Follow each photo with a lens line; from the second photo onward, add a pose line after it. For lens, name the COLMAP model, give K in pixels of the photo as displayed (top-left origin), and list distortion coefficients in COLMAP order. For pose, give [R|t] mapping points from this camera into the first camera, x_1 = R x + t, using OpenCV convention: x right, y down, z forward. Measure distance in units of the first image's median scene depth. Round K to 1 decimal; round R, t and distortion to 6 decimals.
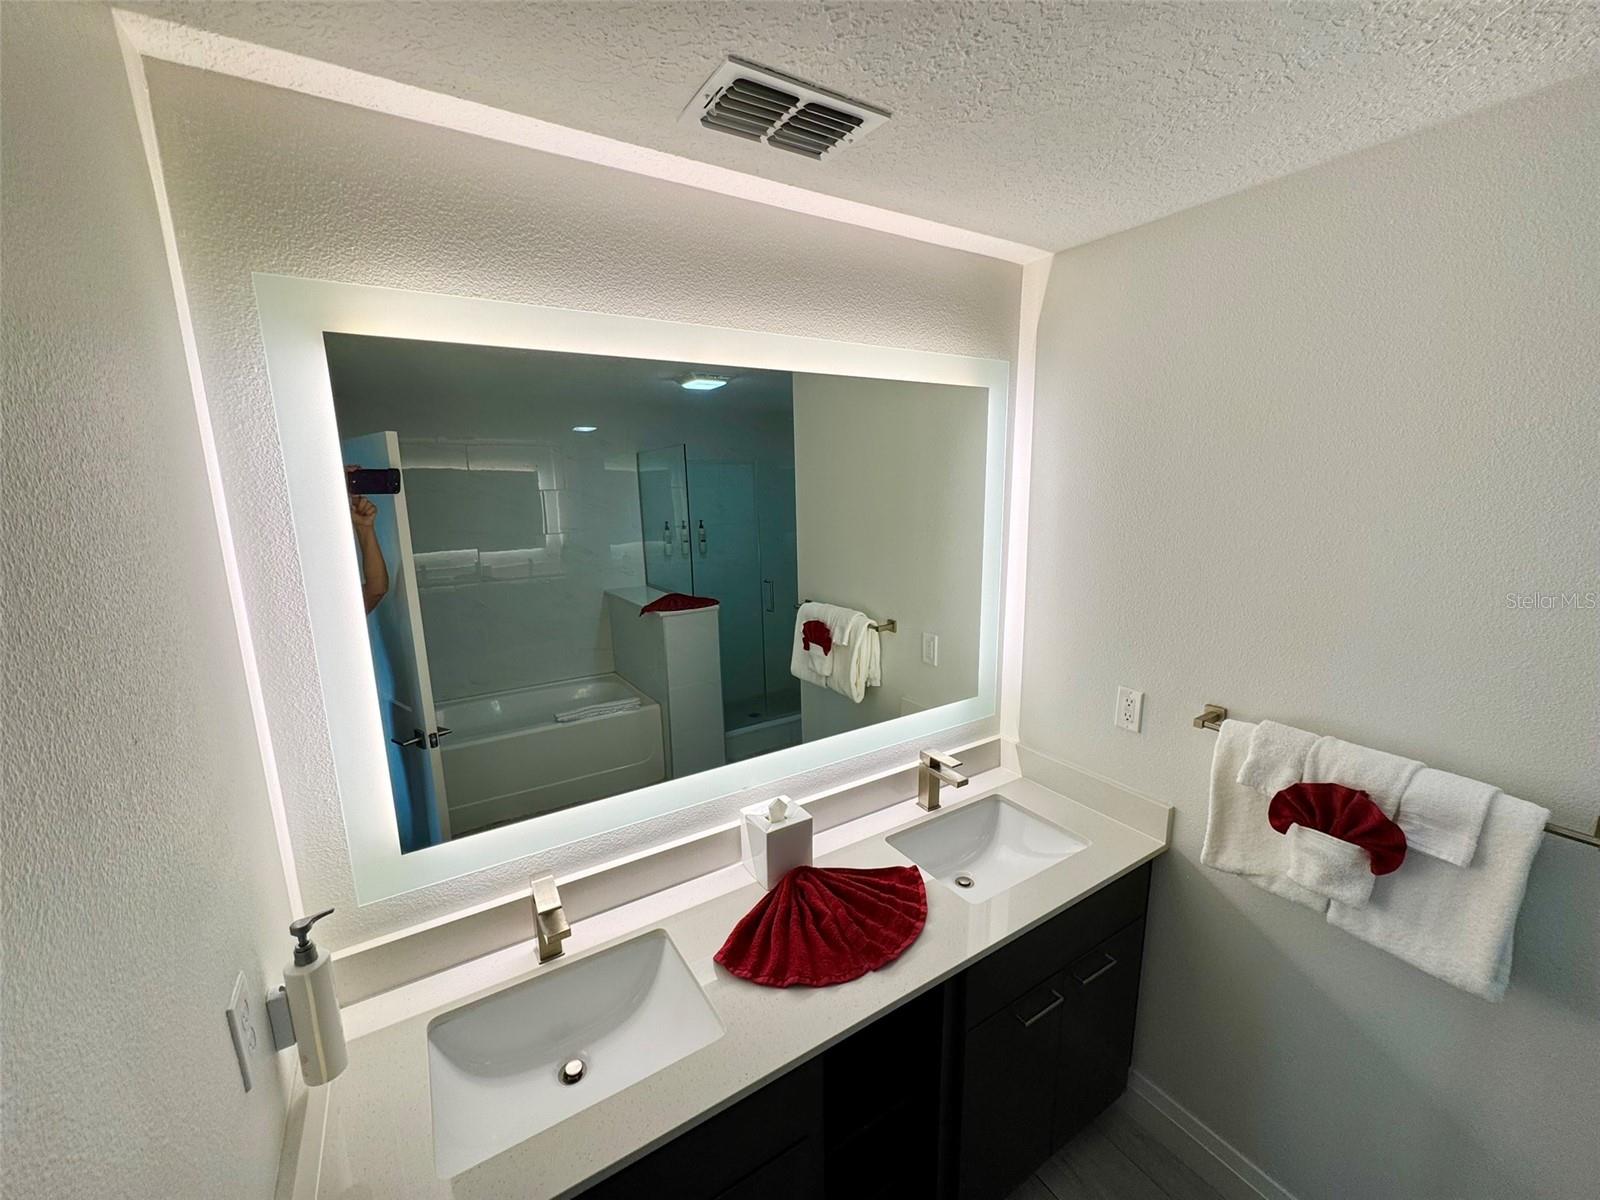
lens RADIAL K [[635.8, 0, 793.7], [0, 635.8, 629.8], [0, 0, 1]] dist [-0.001298, -0.000323]
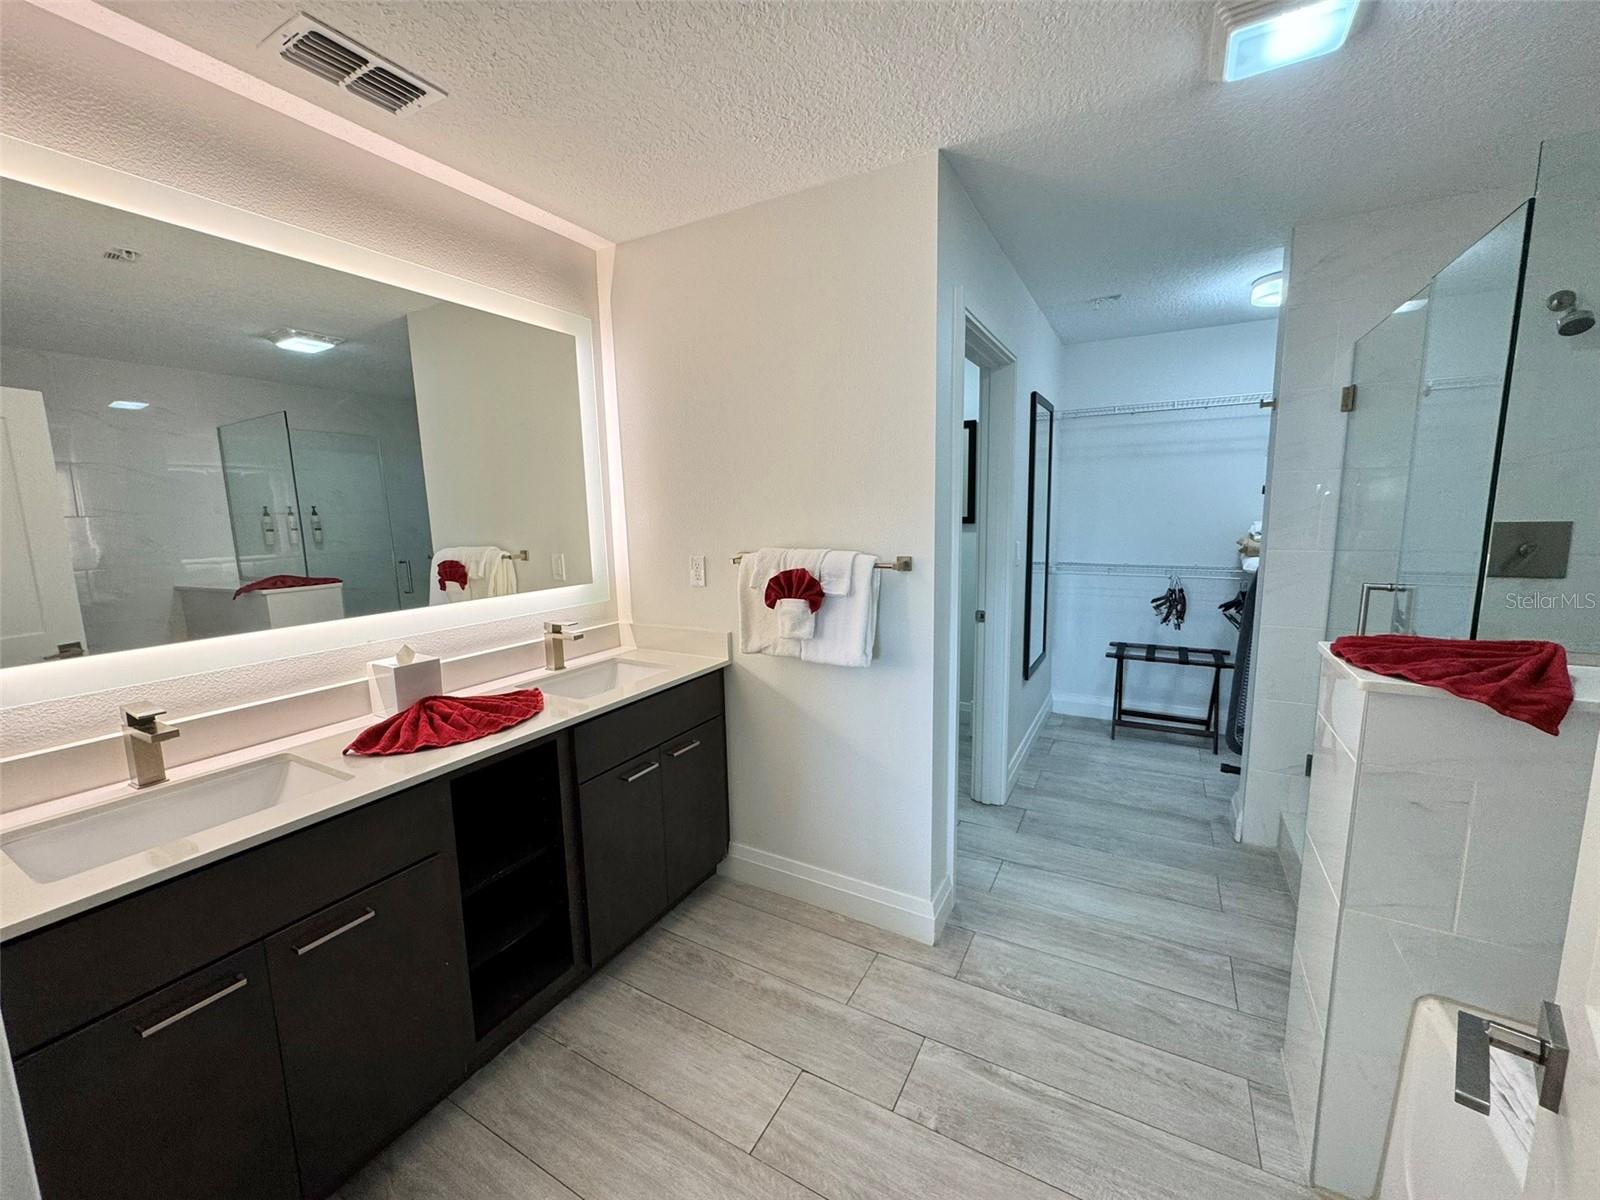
lens RADIAL K [[635.8, 0, 785.8], [0, 635.8, 605.2], [0, 0, 1]] dist [-0.001298, -0.000323]
pose [[0.881135, -0.071351, 0.467451, 0.058666], [0.107235, 0.992947, -0.050574, 0.374861], [-0.460546, 0.094689, 0.882571, -0.387466]]
